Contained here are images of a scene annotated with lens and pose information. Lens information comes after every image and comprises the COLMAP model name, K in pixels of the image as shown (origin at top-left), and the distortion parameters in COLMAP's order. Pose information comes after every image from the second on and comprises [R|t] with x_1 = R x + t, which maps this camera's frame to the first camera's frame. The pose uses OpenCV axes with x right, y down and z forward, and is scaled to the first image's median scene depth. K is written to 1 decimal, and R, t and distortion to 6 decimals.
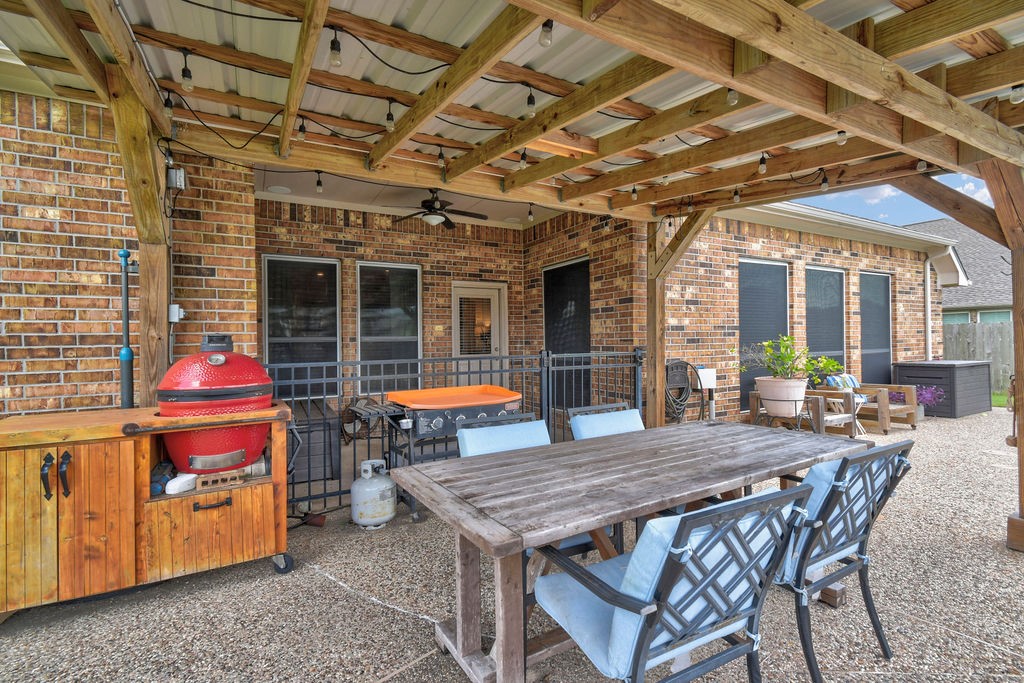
lens RADIAL K [[460.2, 0, 523.9], [0, 460.2, 339.0], [0, 0, 1]] dist [0.000919, 0.000372]
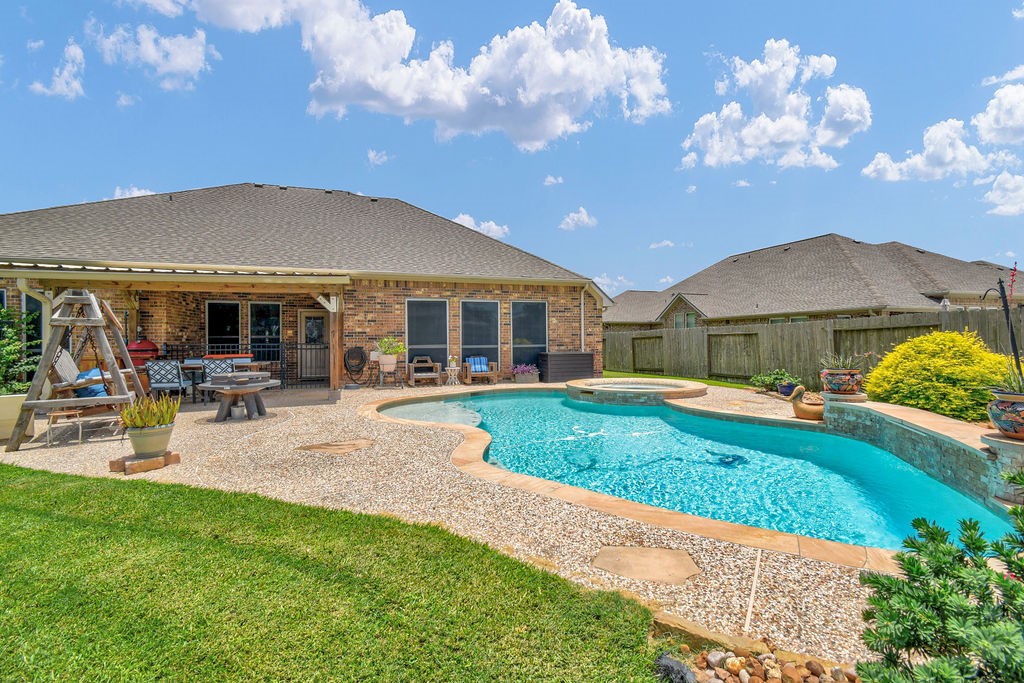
lens RADIAL K [[460.2, 0, 523.9], [0, 460.2, 339.0], [0, 0, 1]] dist [0.000919, 0.000372]
pose [[0.983315, 0.006463, -0.181798, 1.321791], [-0.006523, 0.999979, 0.000267, 0.000815], [0.181796, 0.000923, 0.983336, -0.916913]]
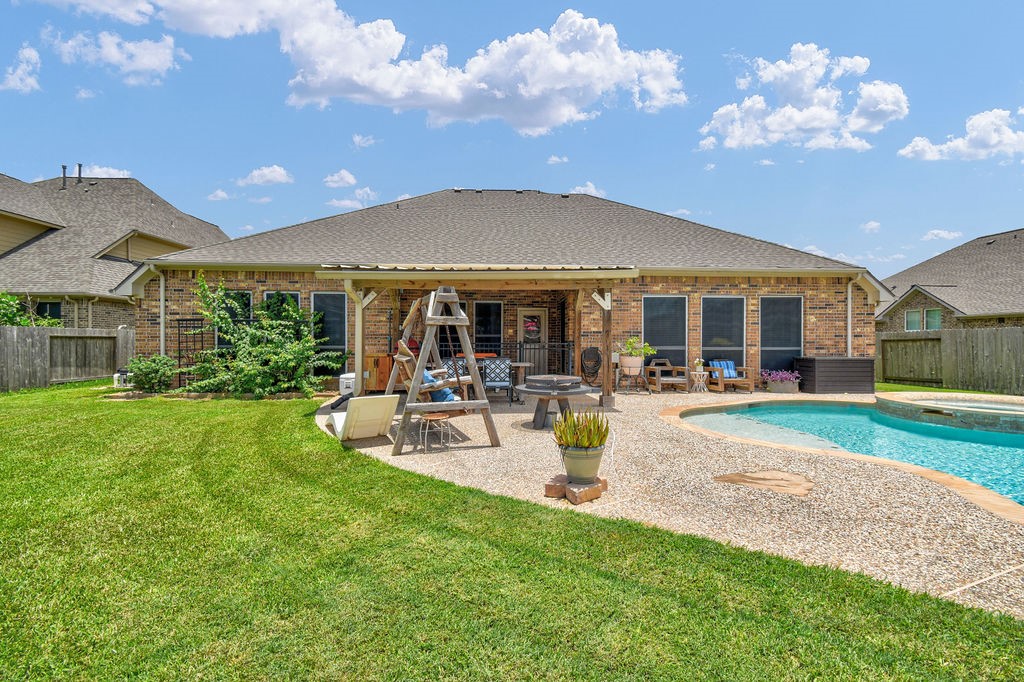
lens RADIAL K [[460.2, 0, 523.9], [0, 460.2, 338.5], [0, 0, 1]] dist [0.000919, 0.000372]
pose [[0.896690, 0.015213, -0.442398, 0.840279], [-0.014799, 0.999881, 0.004388, 0.000099], [0.442412, 0.002612, 0.896808, -0.890862]]
